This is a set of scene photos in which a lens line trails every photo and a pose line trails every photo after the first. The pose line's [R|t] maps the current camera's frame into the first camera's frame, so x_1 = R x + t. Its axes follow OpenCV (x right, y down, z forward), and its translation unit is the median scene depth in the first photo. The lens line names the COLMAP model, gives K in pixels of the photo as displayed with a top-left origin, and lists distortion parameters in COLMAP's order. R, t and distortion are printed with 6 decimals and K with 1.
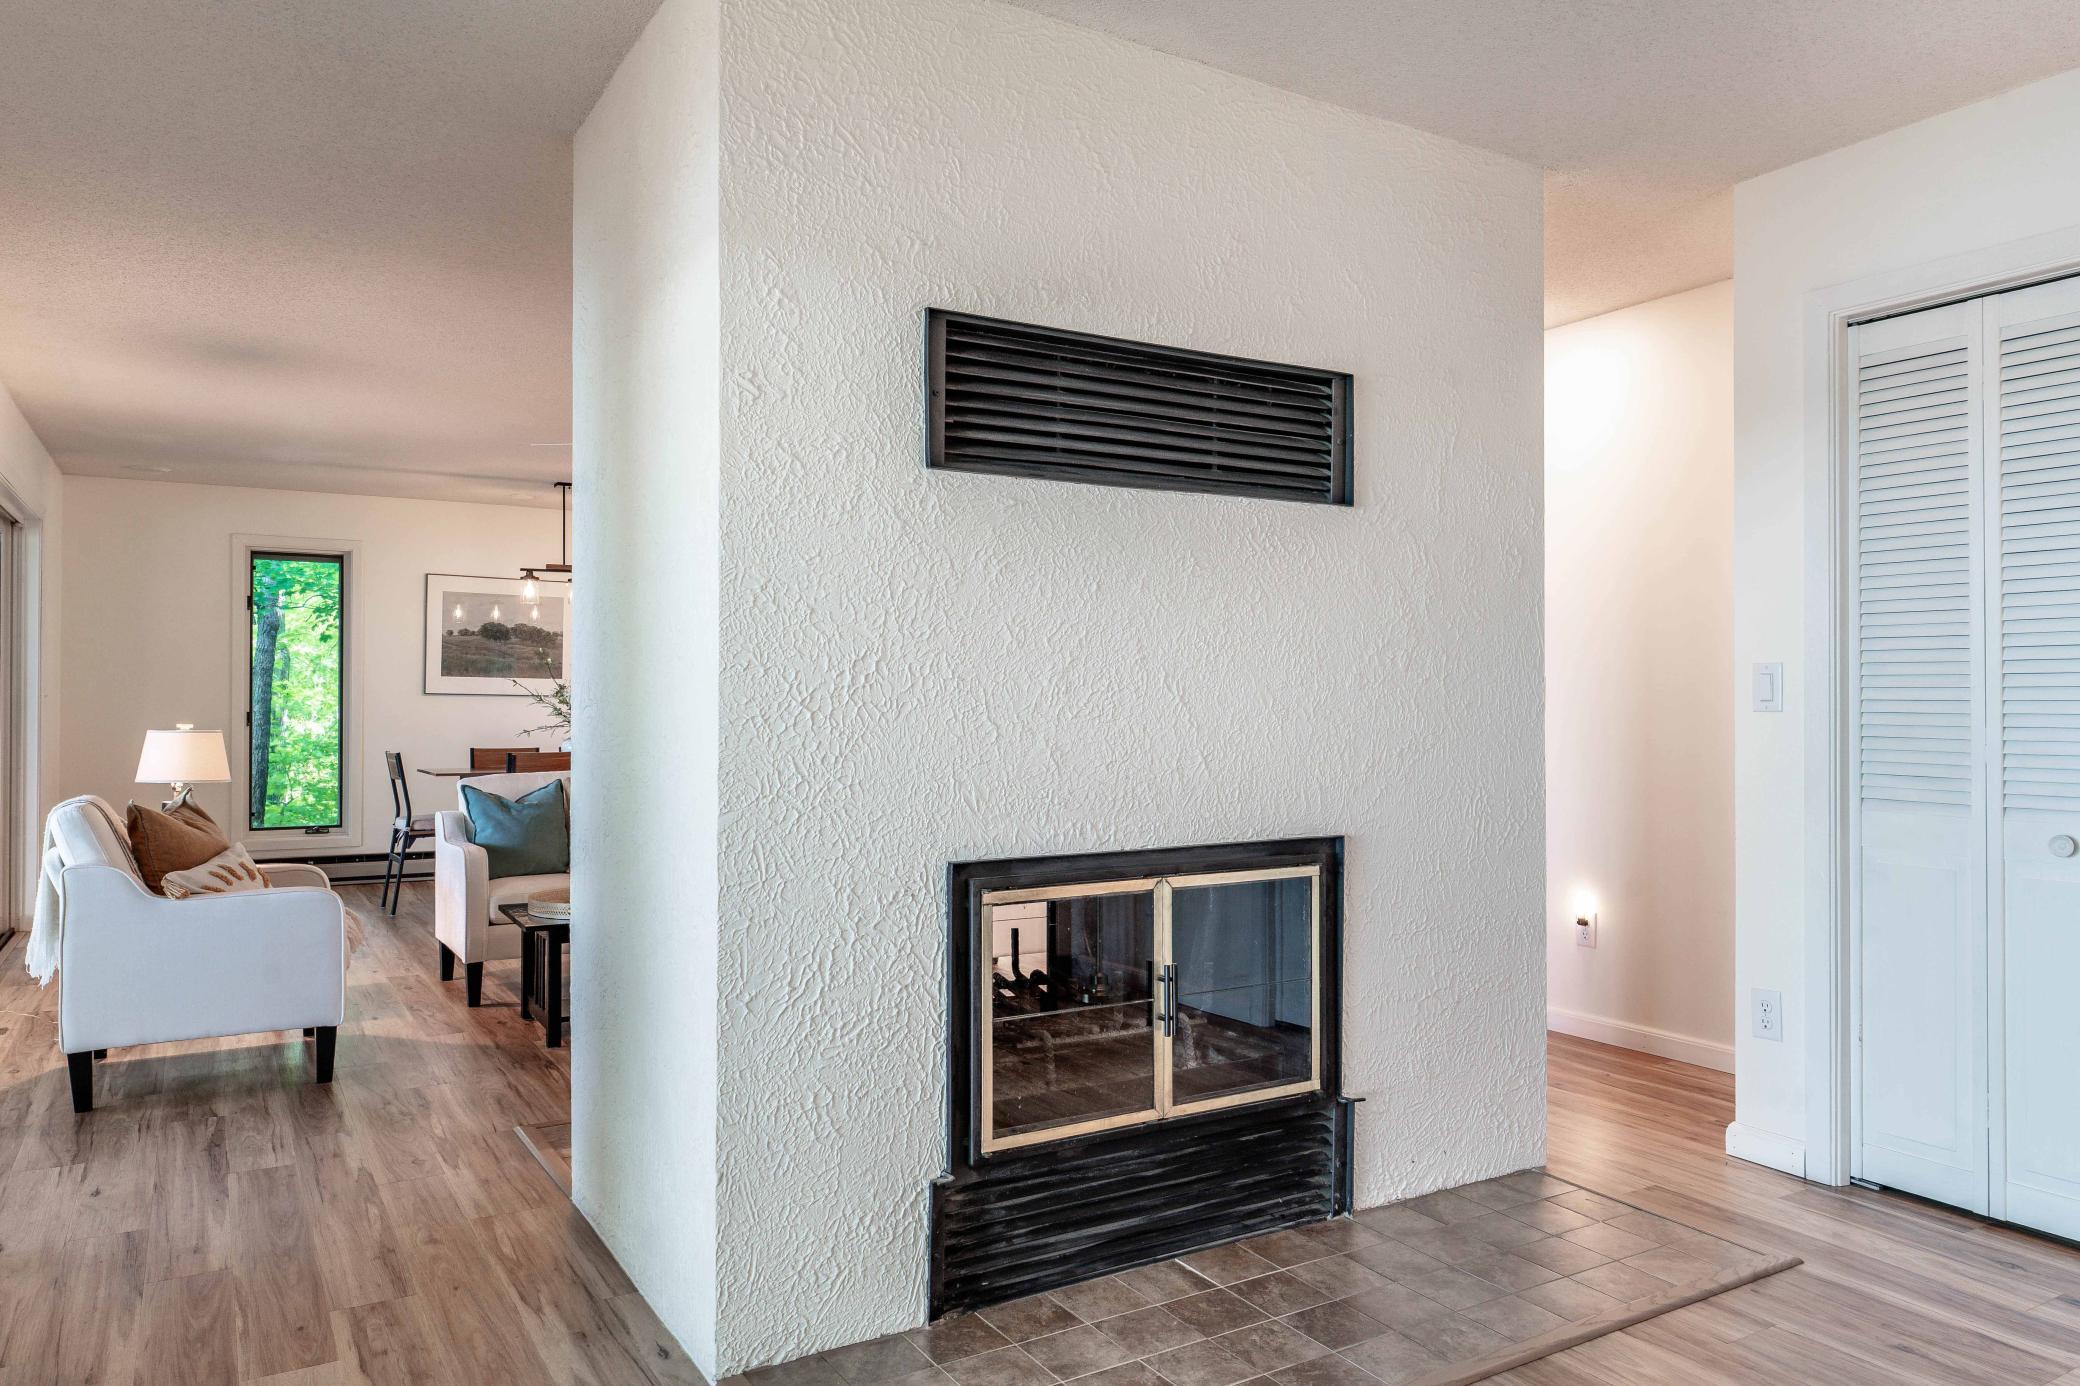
lens RADIAL K [[1374.2, 0, 1042.4], [0, 1374.2, 691.4], [0, 0, 1]] dist [-0.005831, -0.005337]
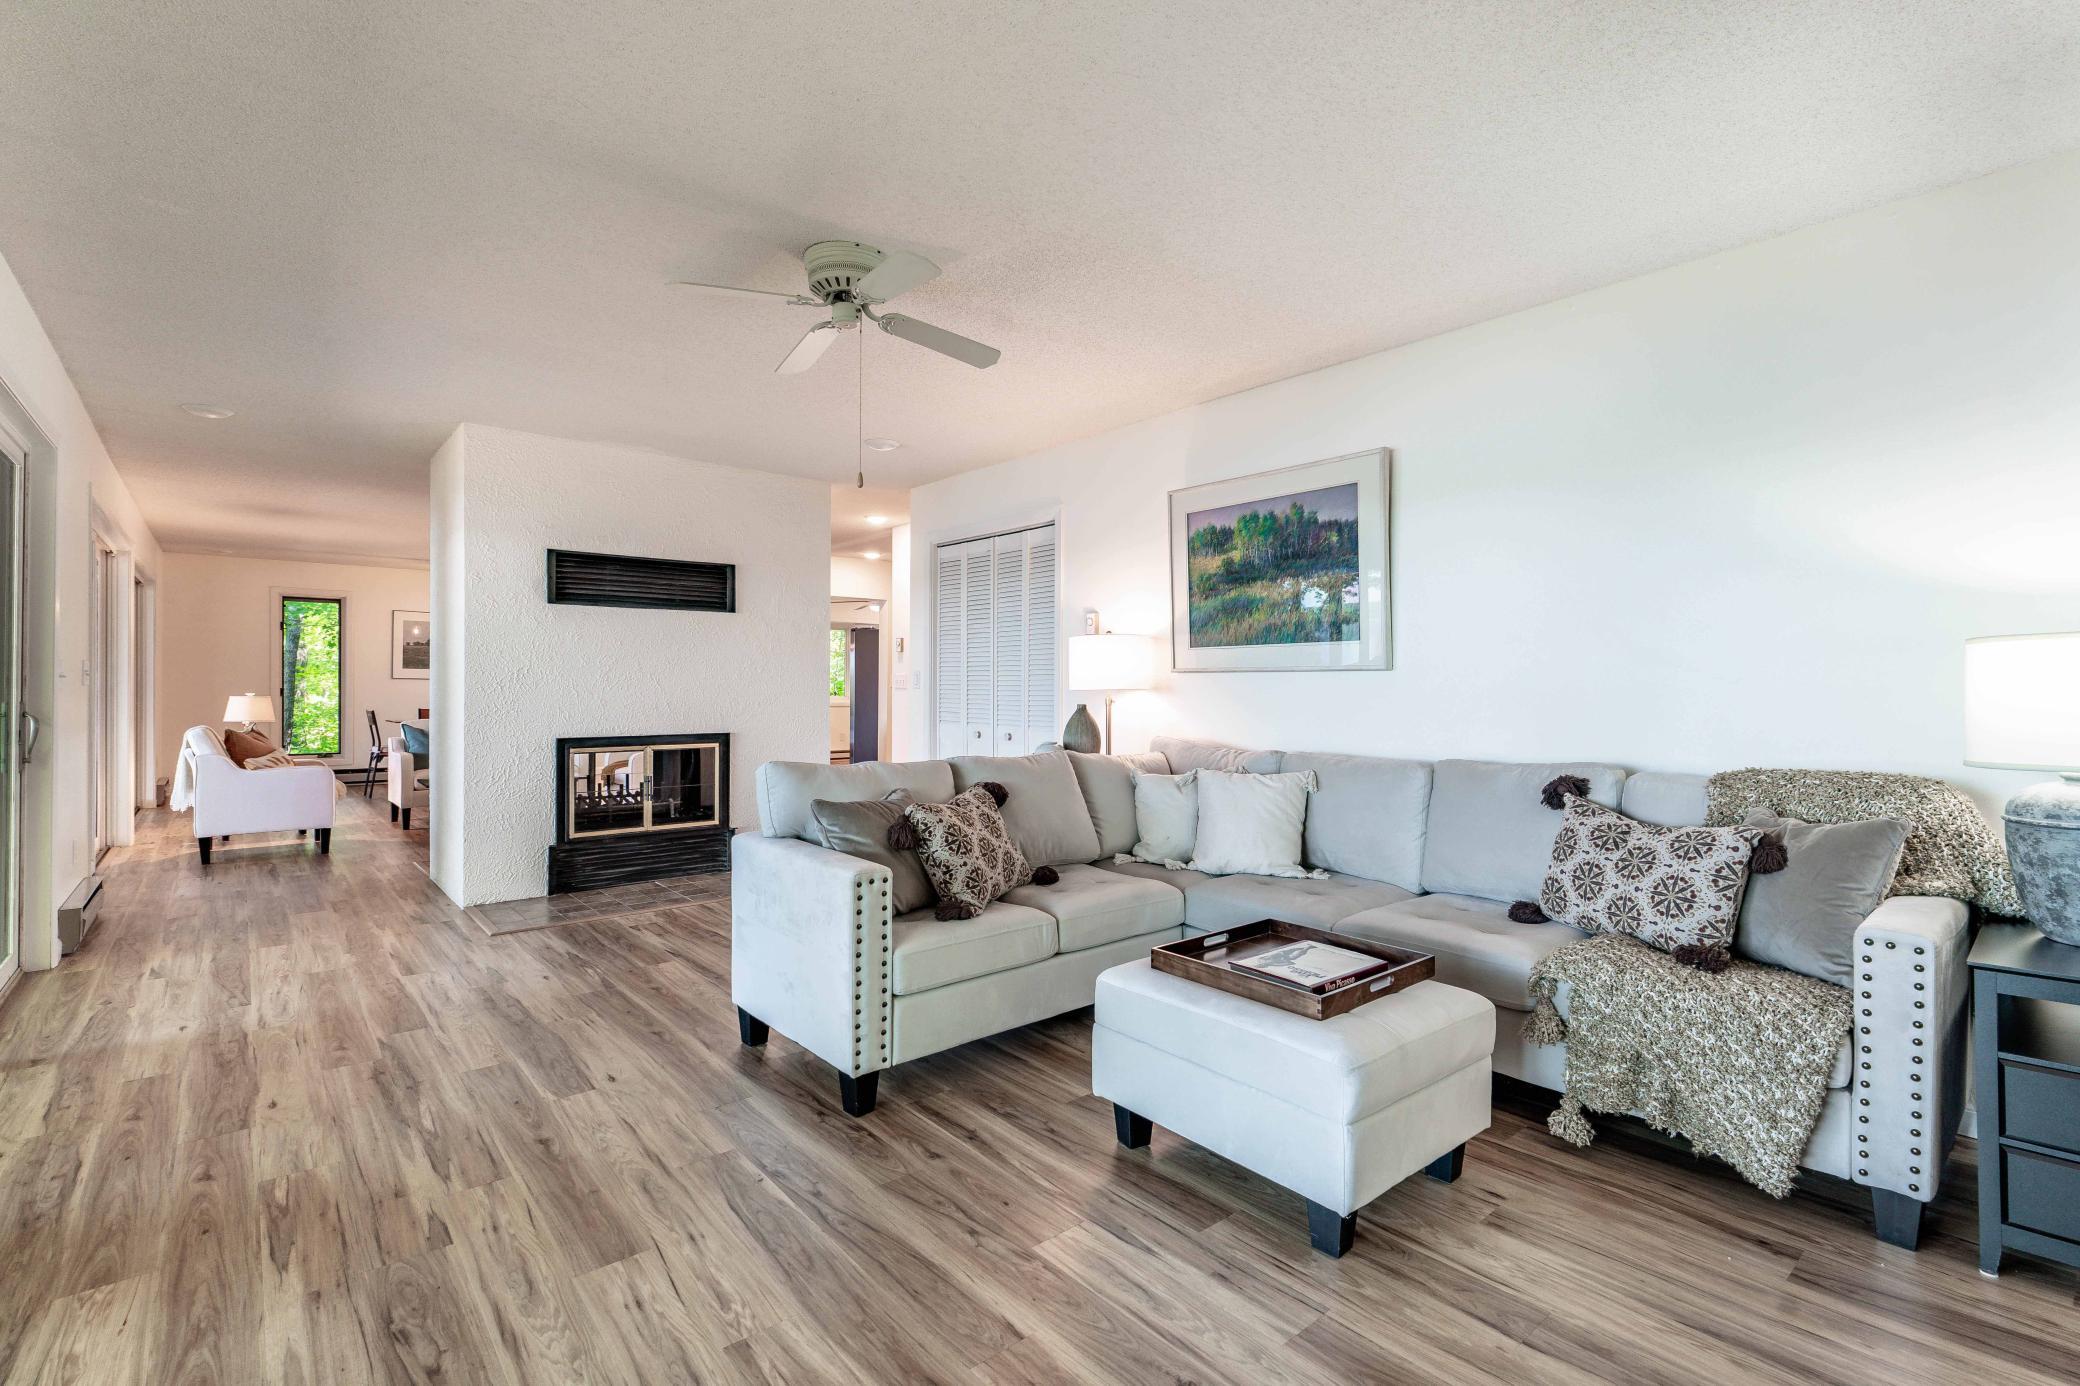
lens RADIAL K [[947.3, 0, 1031.6], [0, 947.3, 688.5], [0, 0, 1]] dist [-0.001340, -0.000315]
pose [[0.988581, 0.003652, 0.150648, 0.275004], [-0.005272, 0.999933, 0.010353, -0.003272], [-0.150600, -0.011029, 0.988533, -0.501294]]
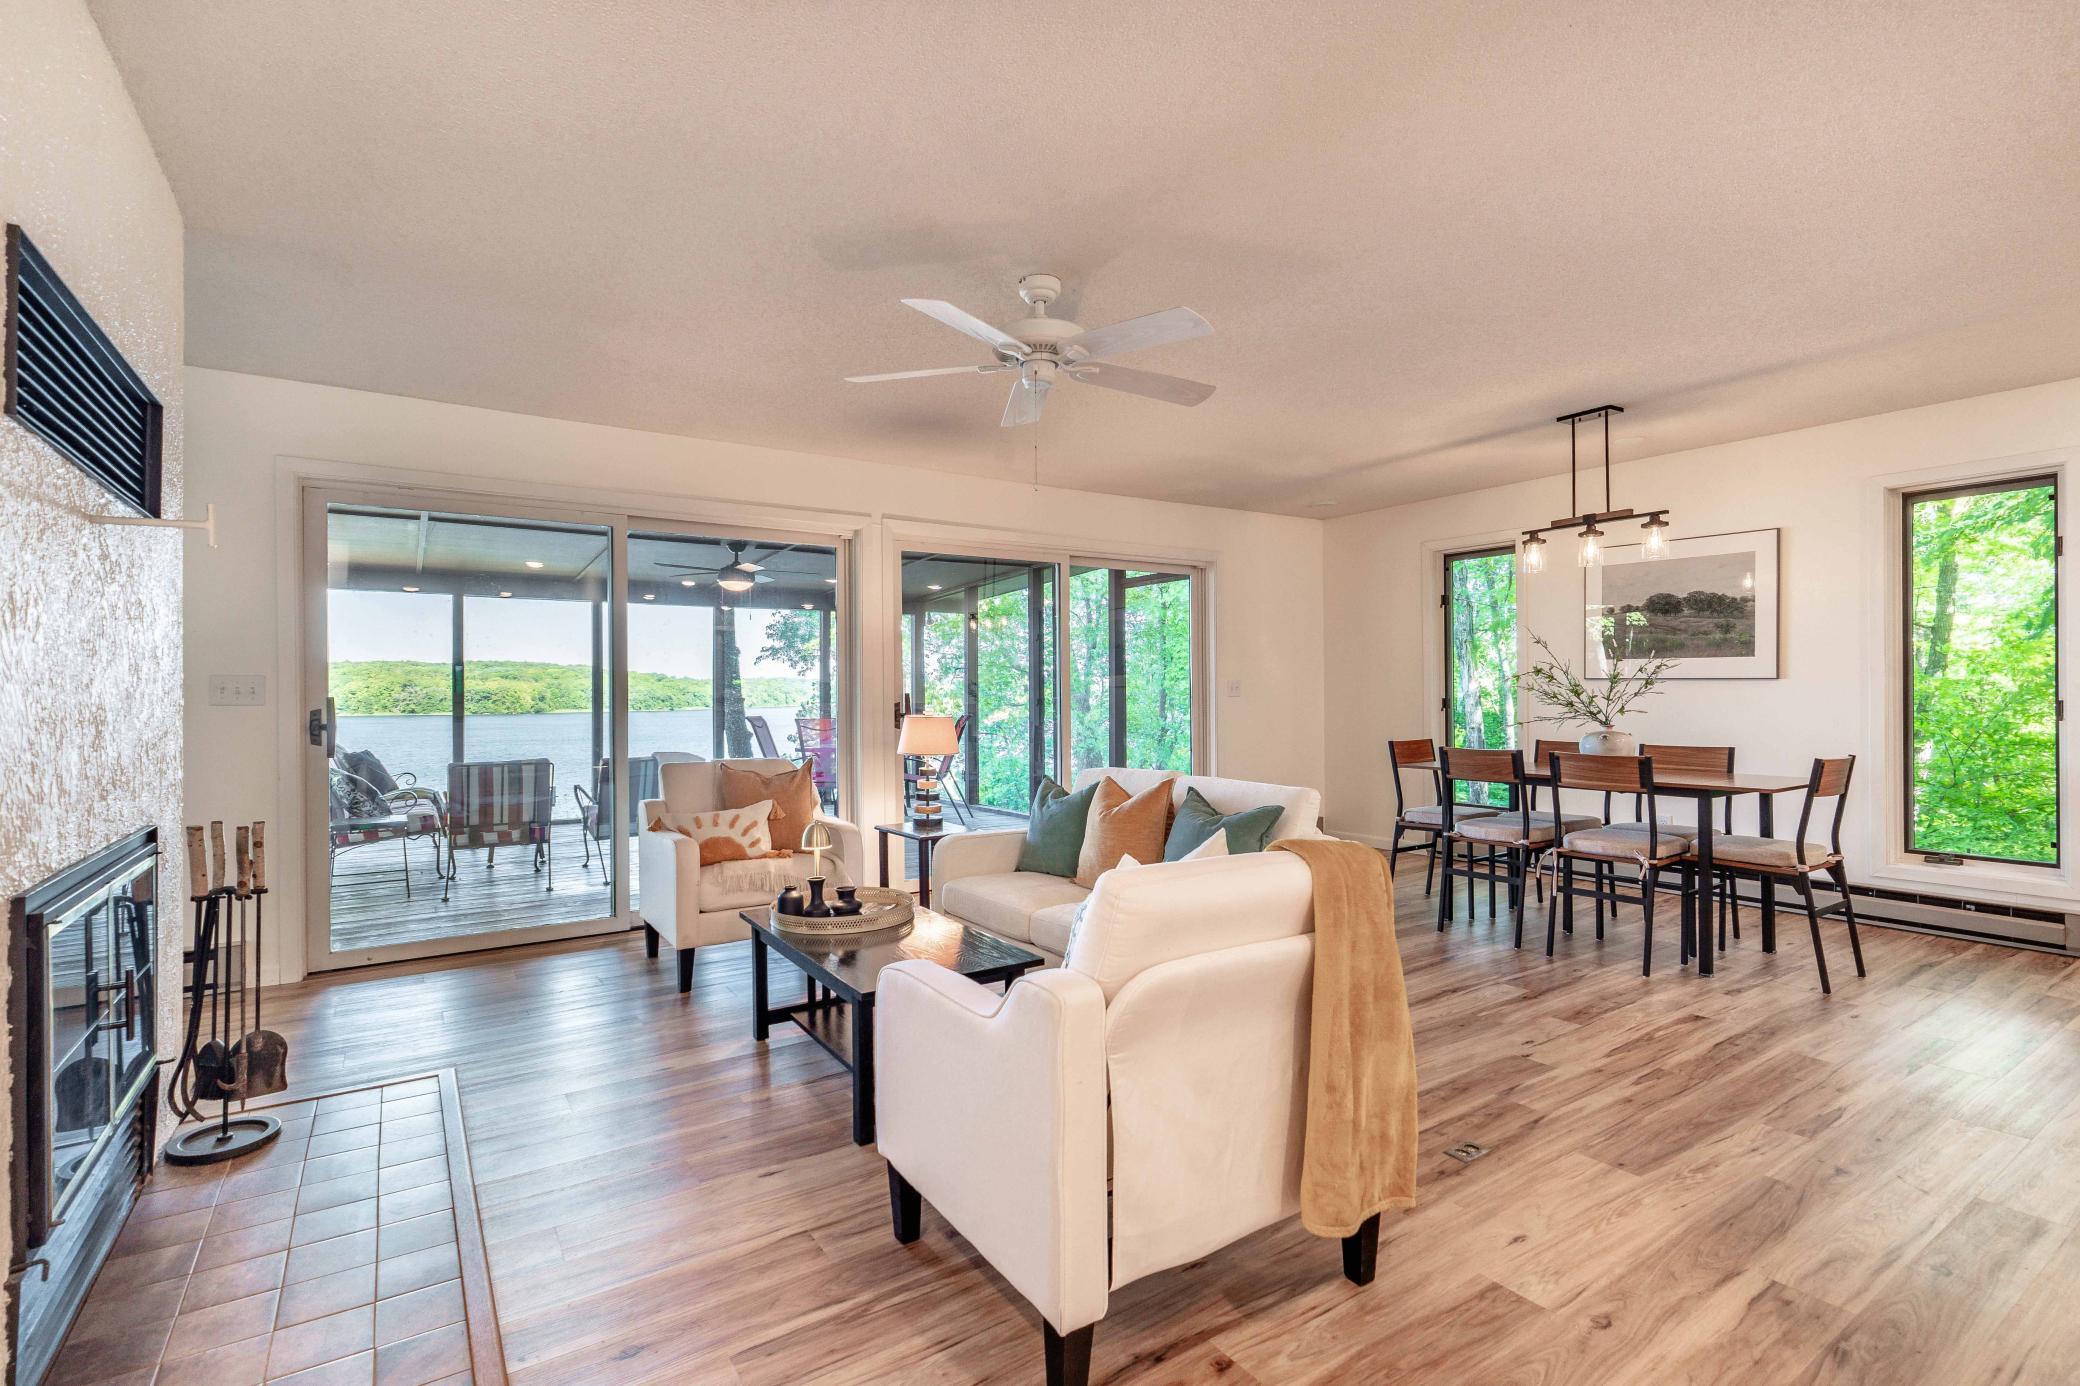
lens RADIAL K [[960.1, 0, 1031.1], [0, 960.1, 682.9], [0, 0, 1]] dist [-0.009971, 0.000158]
pose [[0.036862, -0.009539, -0.999275, 0.281218], [0.017550, 0.999806, -0.008897, 0.005427], [0.999166, -0.017210, 0.037022, 0.935953]]
